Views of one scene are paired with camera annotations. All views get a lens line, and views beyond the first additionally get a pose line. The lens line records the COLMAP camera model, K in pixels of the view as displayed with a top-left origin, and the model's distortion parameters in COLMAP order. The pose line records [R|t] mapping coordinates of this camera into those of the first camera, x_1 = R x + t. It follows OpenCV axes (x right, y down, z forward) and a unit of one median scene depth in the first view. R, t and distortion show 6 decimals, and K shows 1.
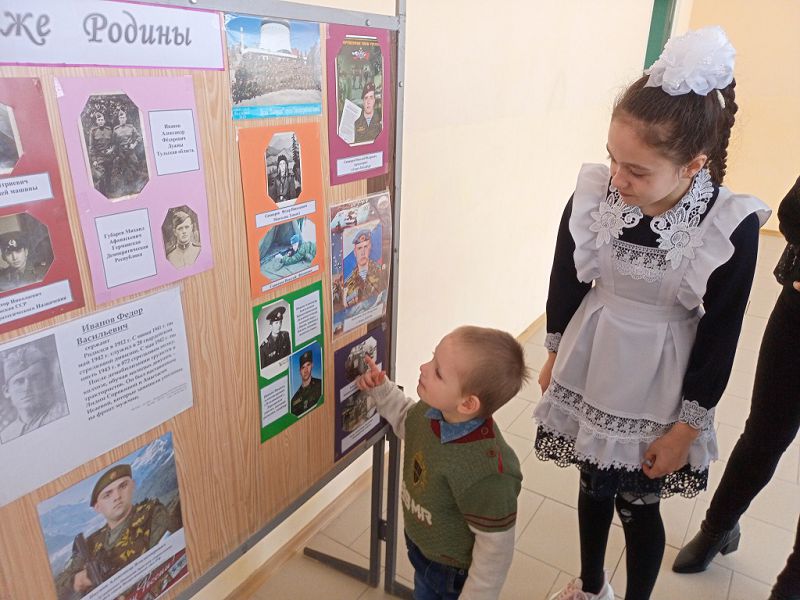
lens RADIAL K [[597.1, 0, 400.0], [0, 597.1, 300.0], [0, 0, 1]] dist [0.037240, -0.030192]
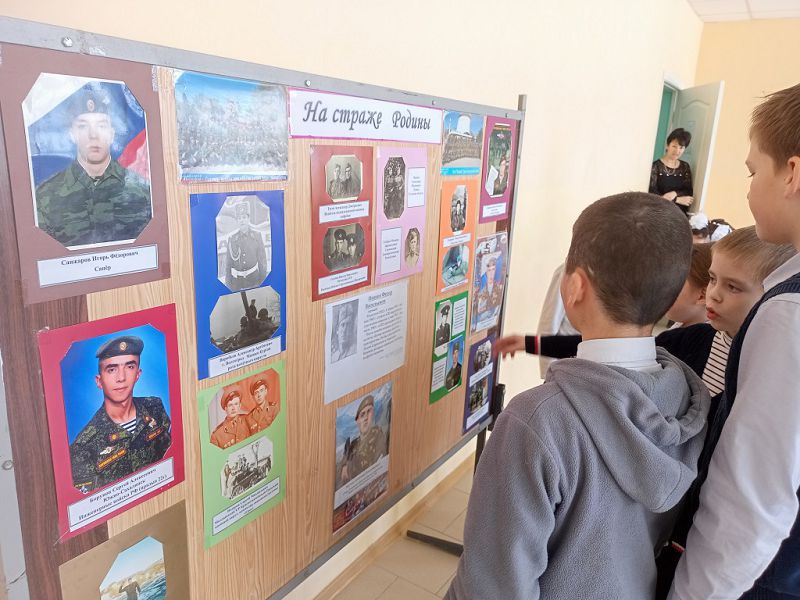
lens RADIAL K [[597.1, 0, 400.0], [0, 597.1, 300.0], [0, 0, 1]] dist [0.037240, -0.030192]
pose [[0.999790, 0.019750, 0.005403, -0.331858], [-0.018971, 0.992777, -0.118465, 0.174719], [-0.007704, 0.118338, 0.992944, -0.422522]]
